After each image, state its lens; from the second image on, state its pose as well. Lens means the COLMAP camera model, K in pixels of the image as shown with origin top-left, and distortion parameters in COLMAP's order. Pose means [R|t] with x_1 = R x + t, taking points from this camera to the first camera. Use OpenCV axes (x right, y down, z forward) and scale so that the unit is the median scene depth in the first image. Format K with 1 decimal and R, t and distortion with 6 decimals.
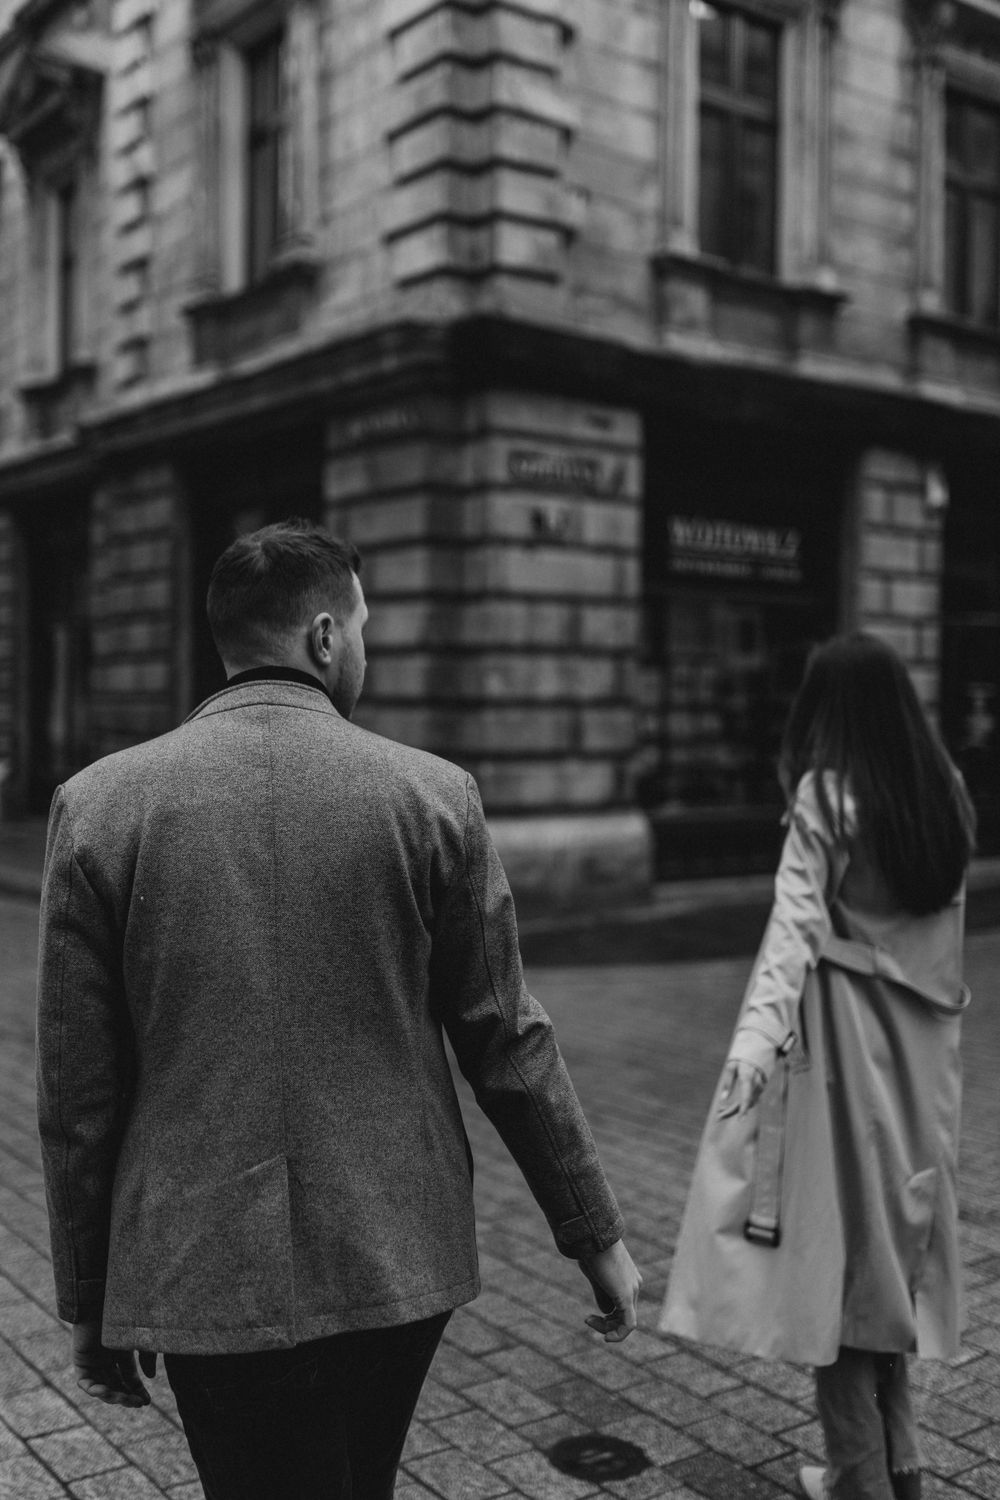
lens RADIAL K [[1646.2, 0, 500.0], [0, 1646.2, 750.0], [0, 0, 1]] dist [0.003547, -0.011434]
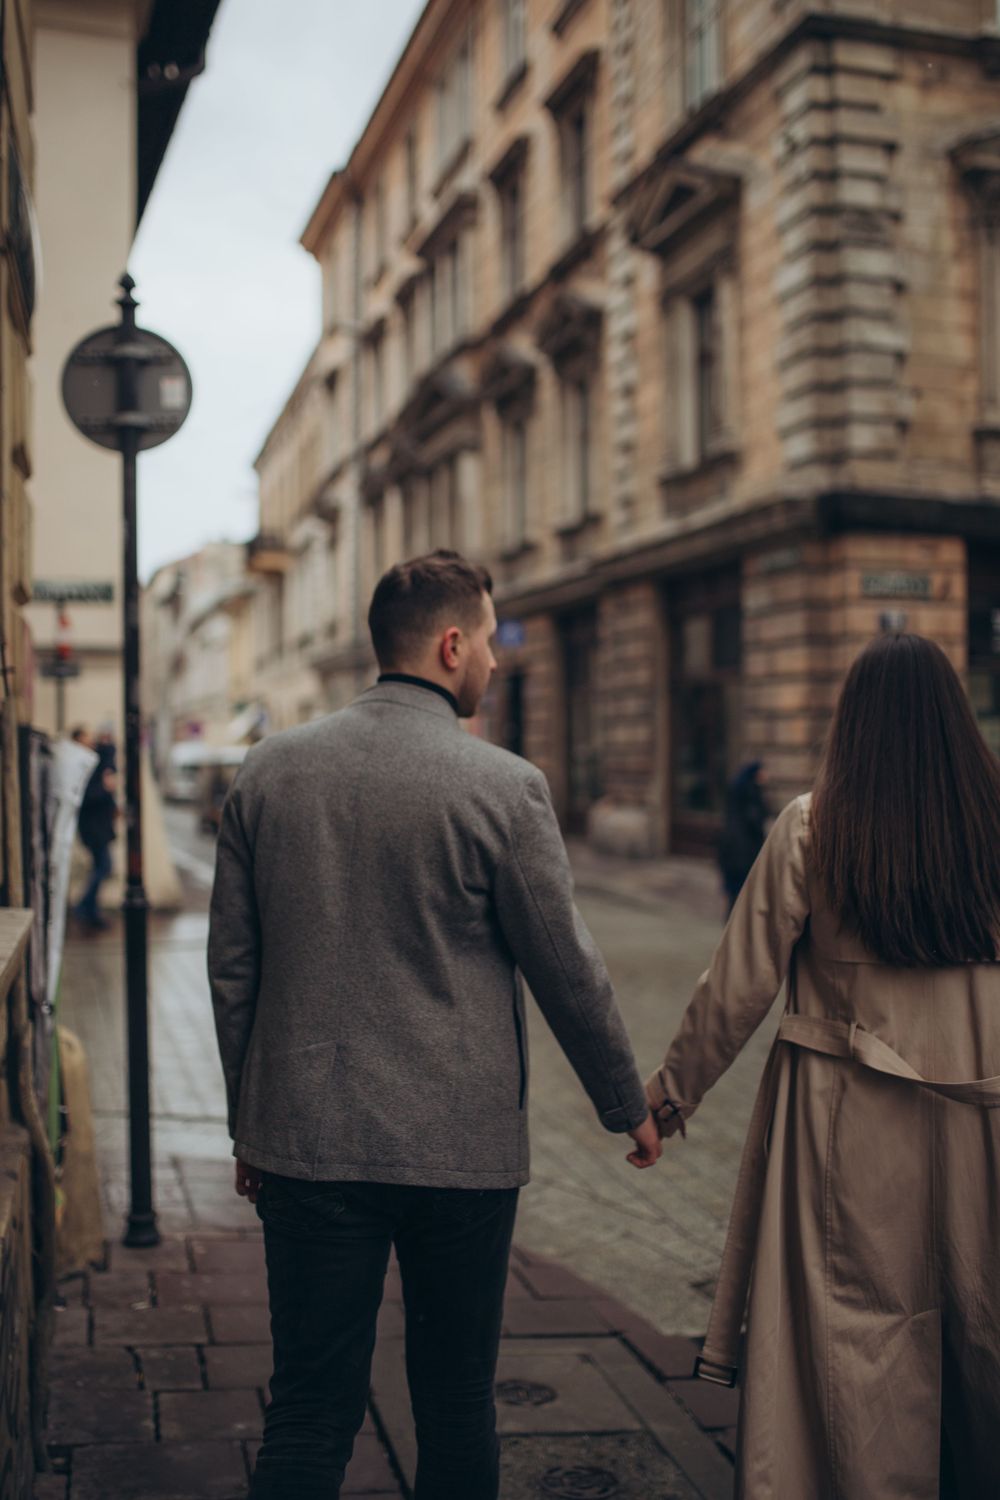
lens RADIAL K [[1646.2, 0, 500.0], [0, 1646.2, 750.0], [0, 0, 1]] dist [0.003547, -0.011434]
pose [[0.943210, -0.018618, -0.331675, 0.173080], [0.009184, 0.999508, -0.029989, 0.013280], [0.332070, 0.025240, 0.942917, -0.452074]]
